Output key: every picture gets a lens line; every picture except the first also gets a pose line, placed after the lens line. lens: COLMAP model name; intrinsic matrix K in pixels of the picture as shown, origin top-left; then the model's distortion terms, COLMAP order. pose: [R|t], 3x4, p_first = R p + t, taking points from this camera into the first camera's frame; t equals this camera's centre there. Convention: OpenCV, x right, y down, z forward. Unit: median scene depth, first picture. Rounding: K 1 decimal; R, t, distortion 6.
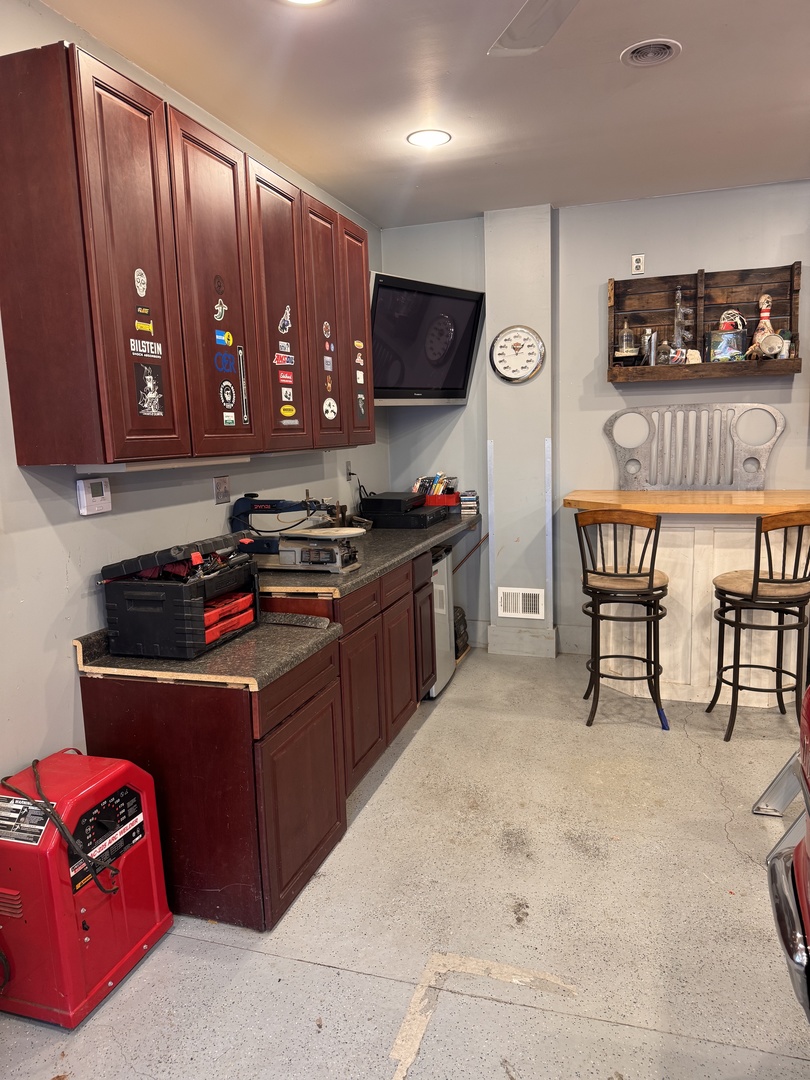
lens RADIAL K [[760.5, 0, 393.2], [0, 760.5, 538.2], [0, 0, 1]] dist [0.031733, -0.032281]
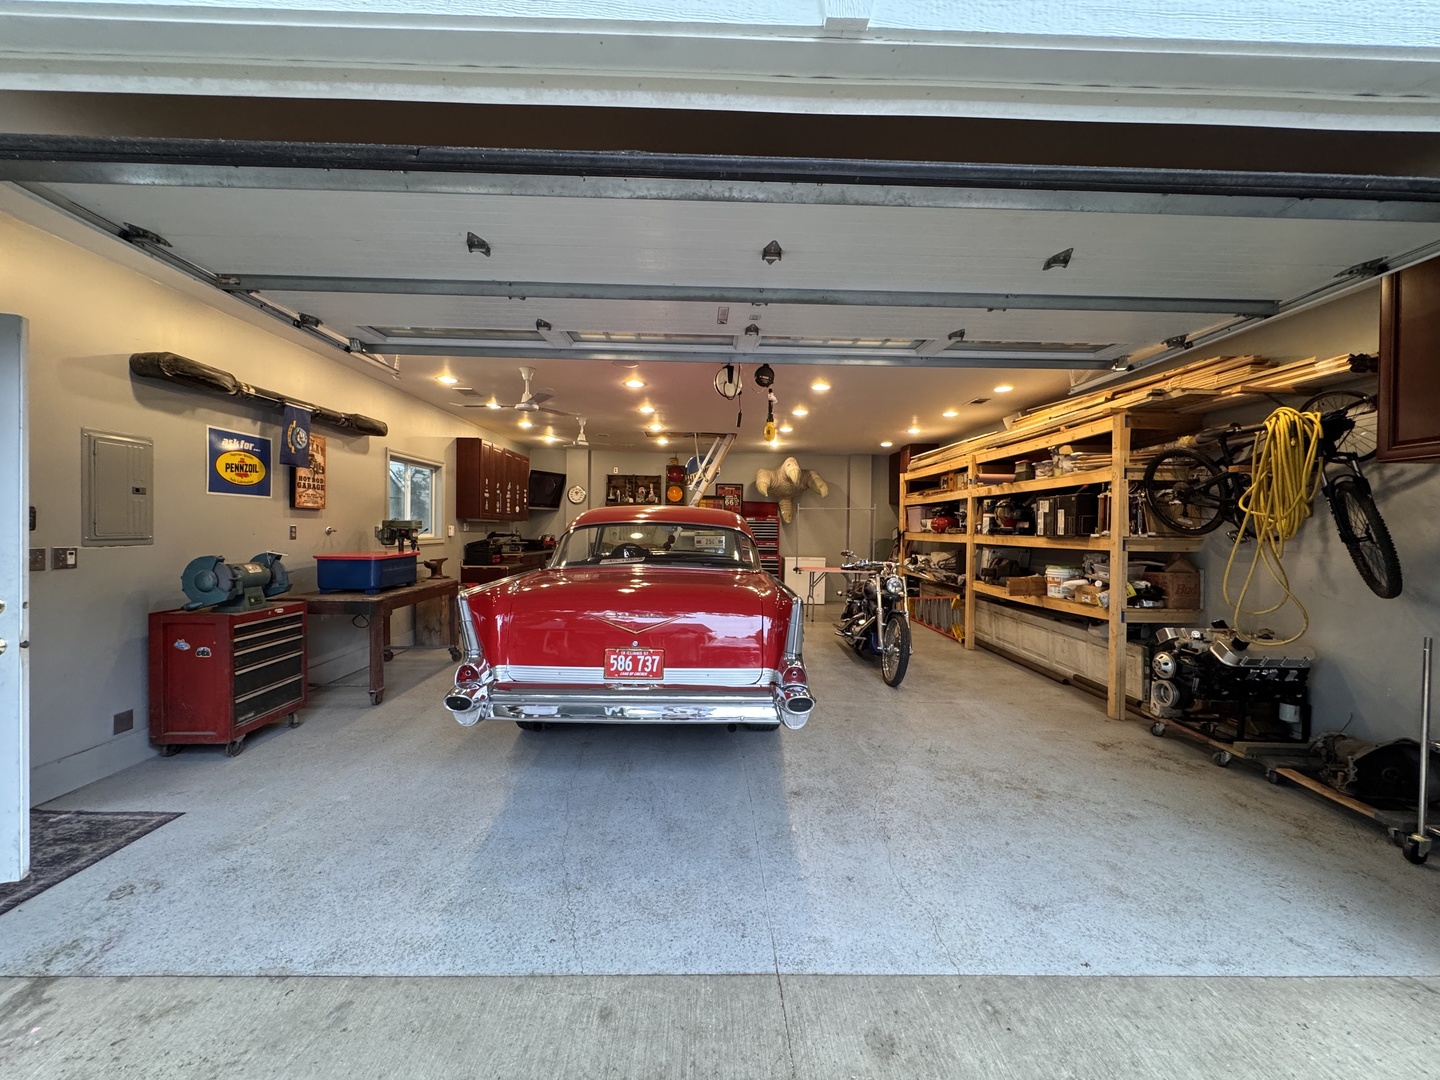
lens RADIAL K [[572.6, 0, 717.3], [0, 572.6, 539.8], [0, 0, 1]] dist [-0.009107, 0.000556]
pose [[0.934199, 0.043267, 0.354120, -0.121324], [0.003271, 0.991538, -0.129777, 0.250566], [-0.356738, 0.122396, 0.926152, -1.391676]]
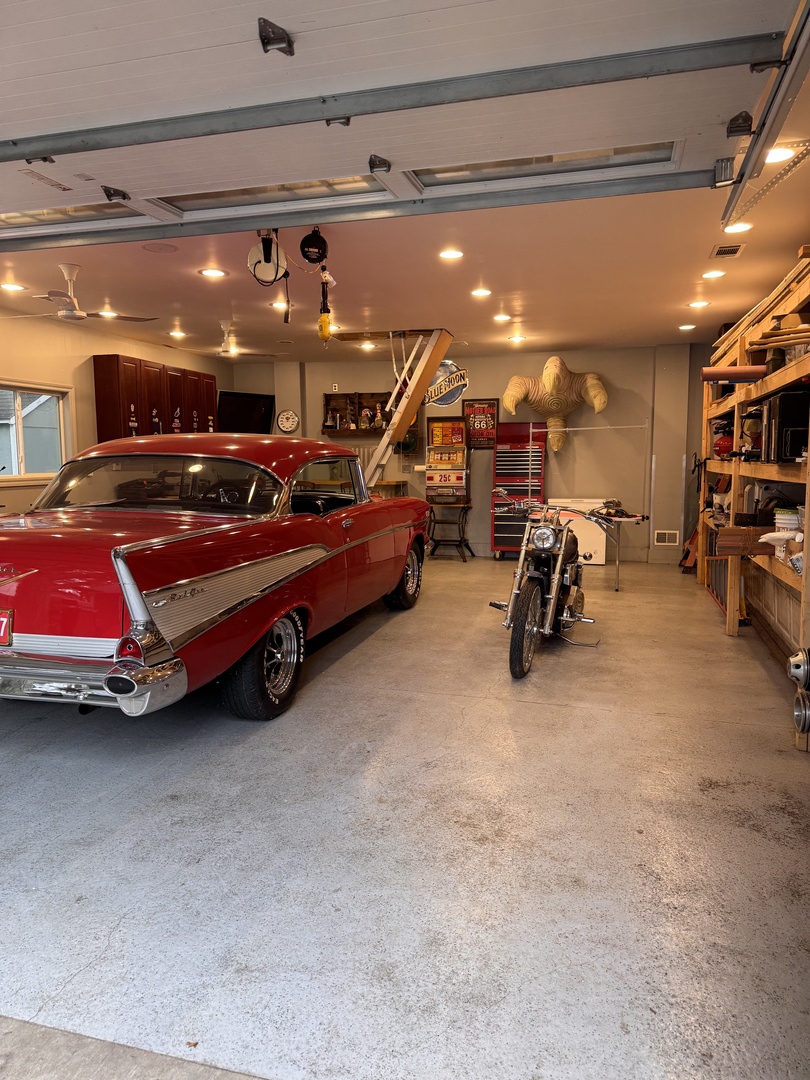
lens RADIAL K [[760.5, 0, 407.1], [0, 760.5, 548.8], [0, 0, 1]] dist [0.031733, -0.032281]
pose [[0.996723, 0.022939, 0.077566, 0.394233], [-0.020272, 0.999182, -0.034998, 0.249475], [-0.078305, 0.033311, 0.996373, -1.502313]]
